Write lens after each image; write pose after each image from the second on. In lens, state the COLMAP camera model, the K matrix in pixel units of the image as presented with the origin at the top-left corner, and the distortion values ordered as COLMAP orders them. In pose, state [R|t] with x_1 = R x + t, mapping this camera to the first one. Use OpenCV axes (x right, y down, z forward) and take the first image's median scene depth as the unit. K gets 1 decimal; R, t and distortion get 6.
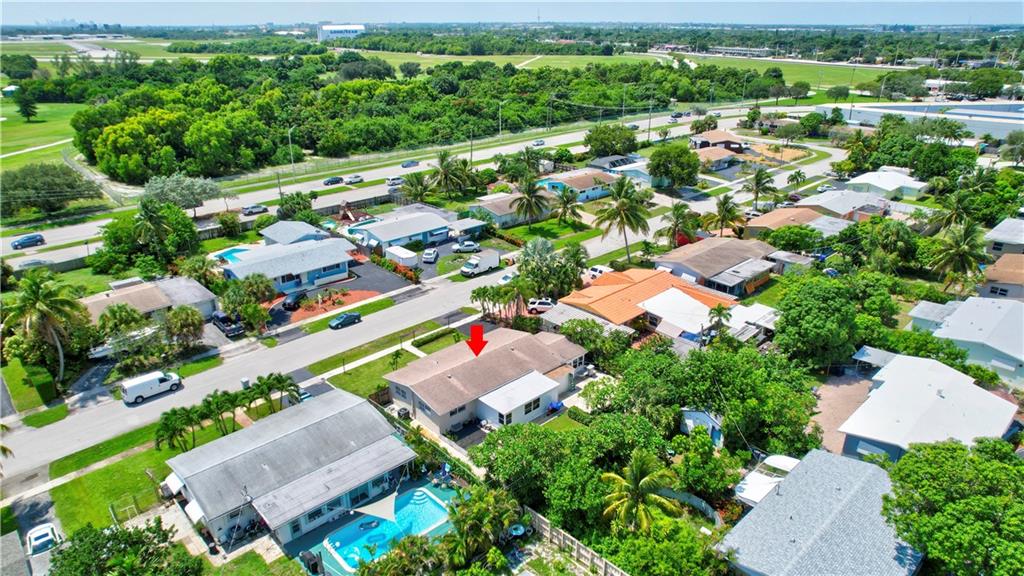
lens RADIAL K [[660.3, 0, 511.3], [0, 660.3, 287.2], [0, 0, 1]] dist [-0.052914, 0.043308]
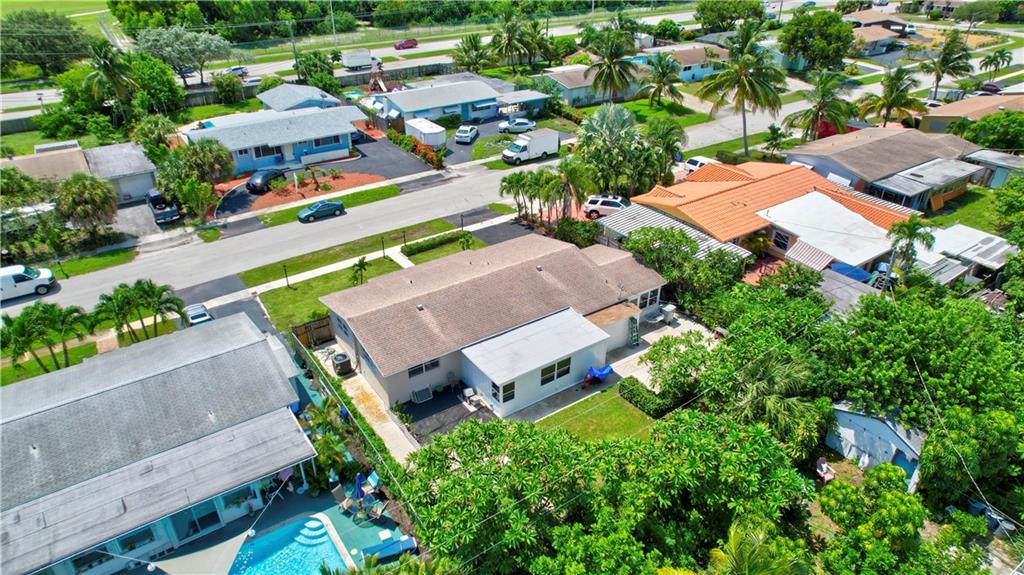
lens RADIAL K [[660.3, 0, 512.8], [0, 660.3, 290.3], [0, 0, 1]] dist [-0.052914, 0.043308]
pose [[0.988121, 0.076749, -0.133144, 0.047777], [-0.058690, 0.989158, 0.134621, 0.027221], [0.142032, -0.125207, 0.981911, 0.325803]]
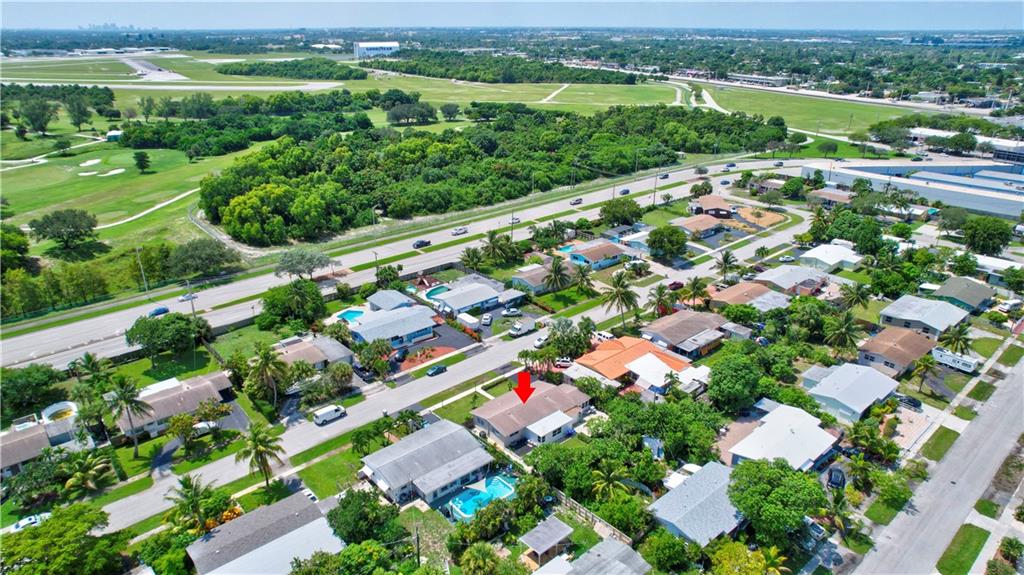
lens RADIAL K [[660.3, 0, 509.7], [0, 660.3, 285.2], [0, 0, 1]] dist [-0.052914, 0.043308]
pose [[0.999138, 0.015524, -0.038507, -0.023245], [-0.015758, 0.999859, -0.005802, -0.141499], [0.038411, 0.006404, 0.999241, -0.540634]]
